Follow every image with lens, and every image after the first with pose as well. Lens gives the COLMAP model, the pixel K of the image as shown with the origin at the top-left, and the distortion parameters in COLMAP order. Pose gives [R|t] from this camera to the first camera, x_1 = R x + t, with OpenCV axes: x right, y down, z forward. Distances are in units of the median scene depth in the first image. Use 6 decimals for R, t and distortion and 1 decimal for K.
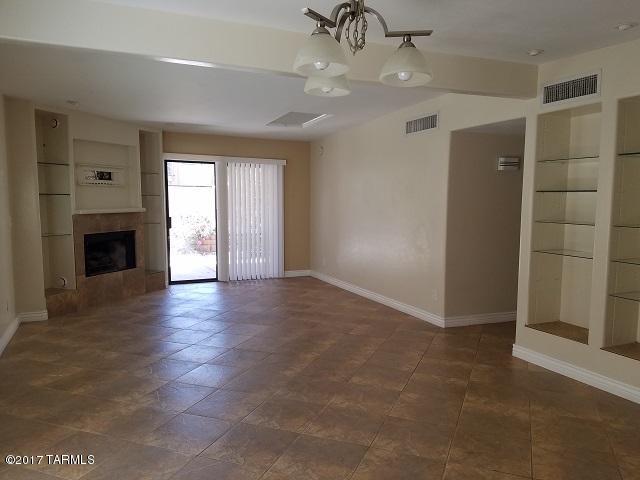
lens RADIAL K [[488.3, 0, 320.3], [0, 488.3, 249.7], [0, 0, 1]] dist [0.266946, -0.426038]
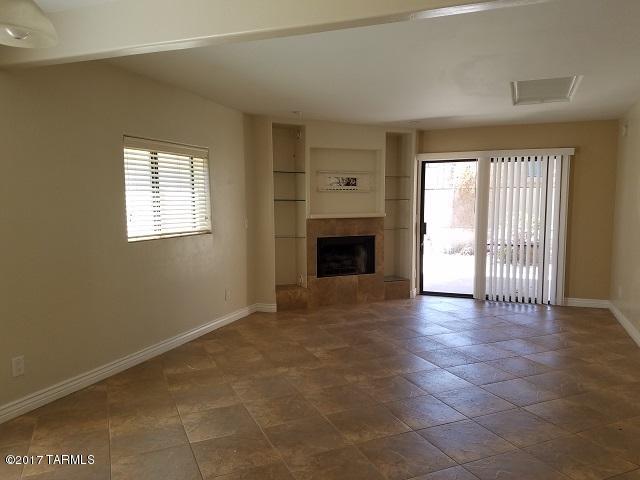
lens RADIAL K [[488.3, 0, 320.3], [0, 488.3, 249.7], [0, 0, 1]] dist [0.266946, -0.426038]
pose [[0.727694, 0.060929, -0.683190, 0.216907], [-0.066599, 0.997617, 0.018033, -0.021144], [0.682661, 0.032377, 0.730018, 0.226375]]
